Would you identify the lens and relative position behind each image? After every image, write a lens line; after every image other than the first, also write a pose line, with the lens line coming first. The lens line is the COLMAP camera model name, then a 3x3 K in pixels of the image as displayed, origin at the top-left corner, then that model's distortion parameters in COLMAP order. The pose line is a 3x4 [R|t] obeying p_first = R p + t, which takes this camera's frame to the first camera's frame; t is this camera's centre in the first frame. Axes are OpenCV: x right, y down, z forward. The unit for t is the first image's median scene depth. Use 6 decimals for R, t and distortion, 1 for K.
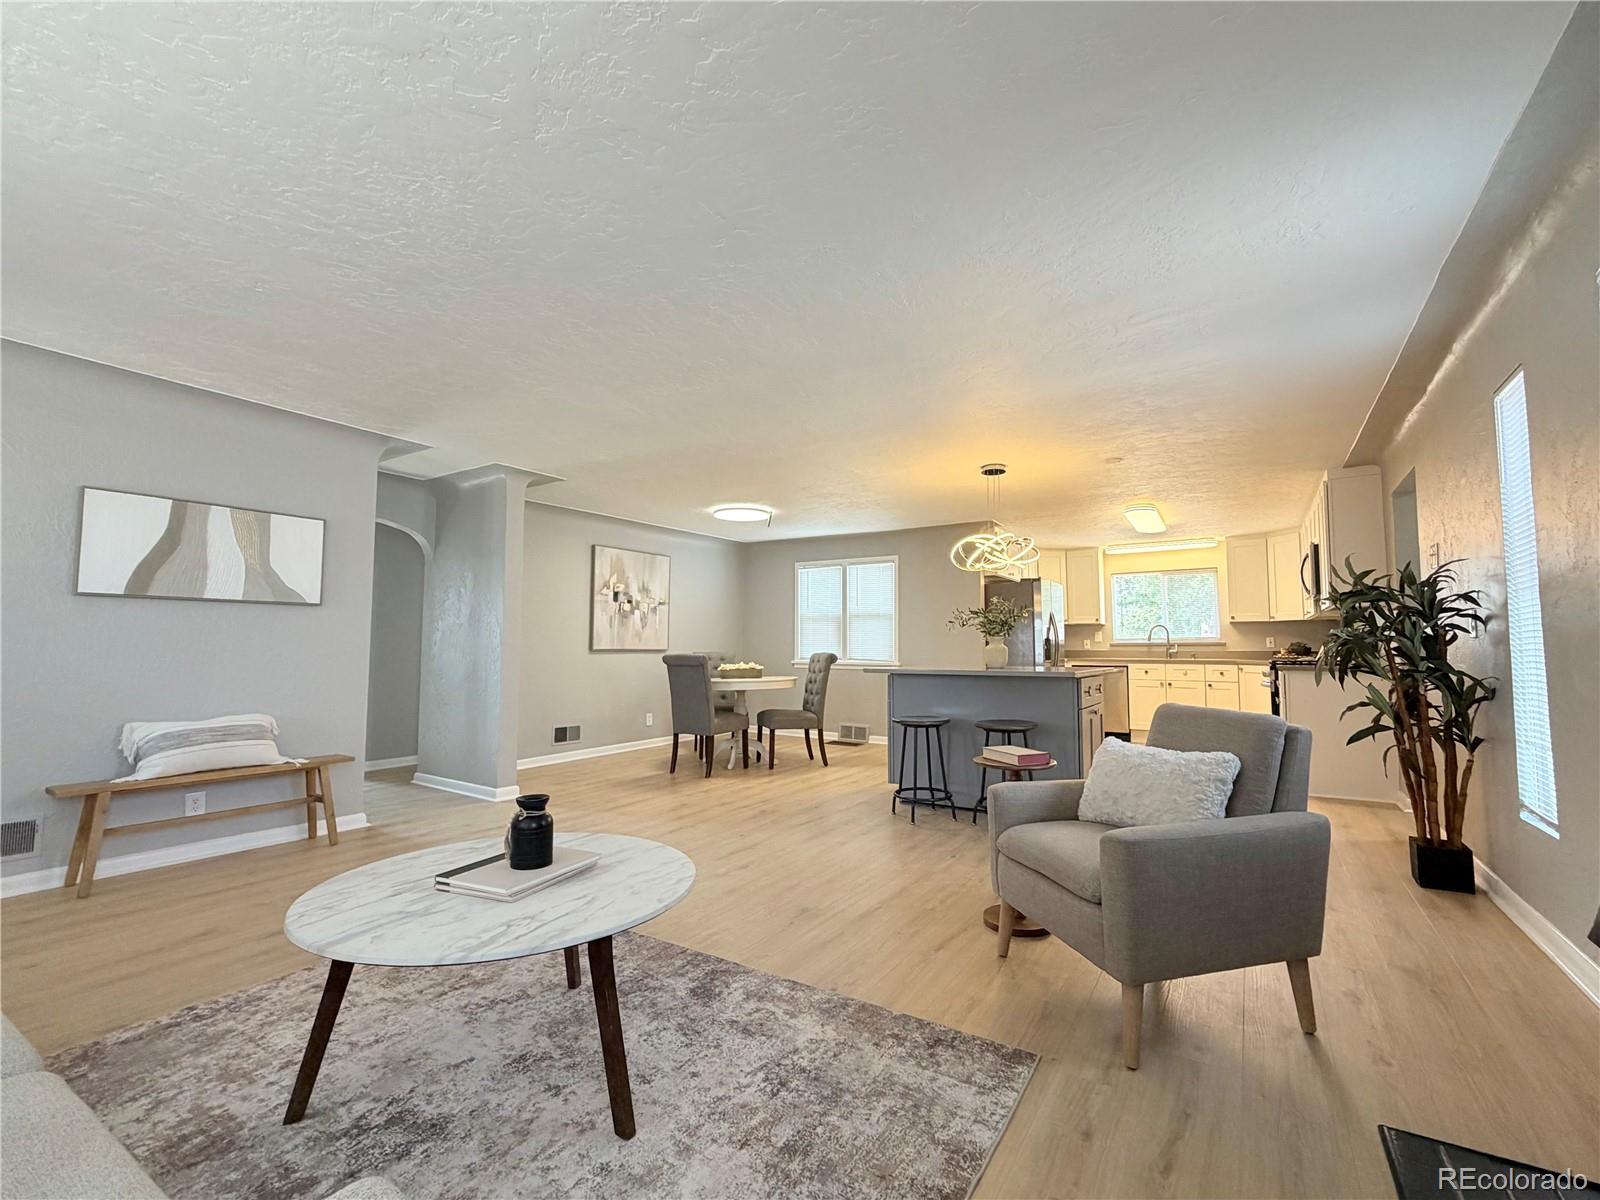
lens RADIAL K [[692.0, 0, 802.3], [0, 692.0, 603.2], [0, 0, 1]] dist [0.001680, 0.000447]
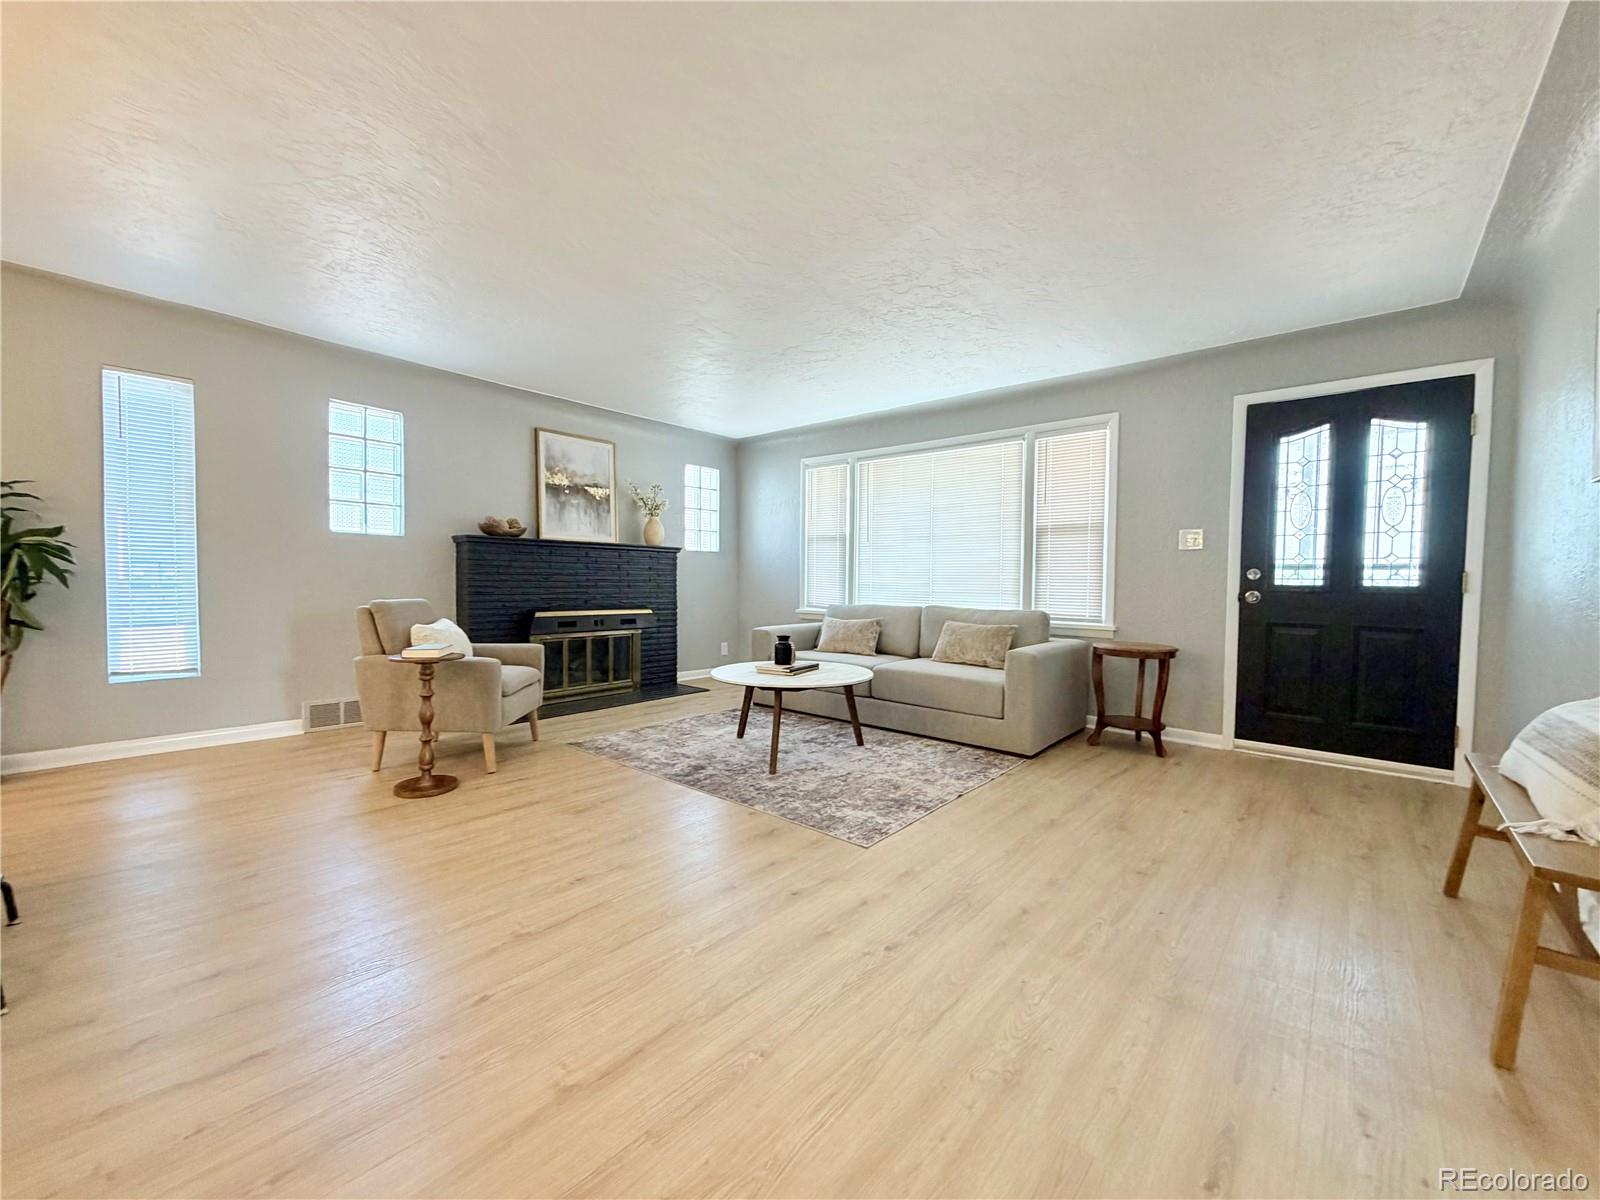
lens RADIAL K [[637.3, 0, 796.7], [0, 637.3, 603.9], [0, 0, 1]] dist [0.001768, 0.000363]
pose [[-0.989501, -0.015639, 0.143675, -0.212210], [-0.020391, 0.999291, -0.031662, 0.071499], [-0.143078, -0.034259, -0.989118, 0.890511]]
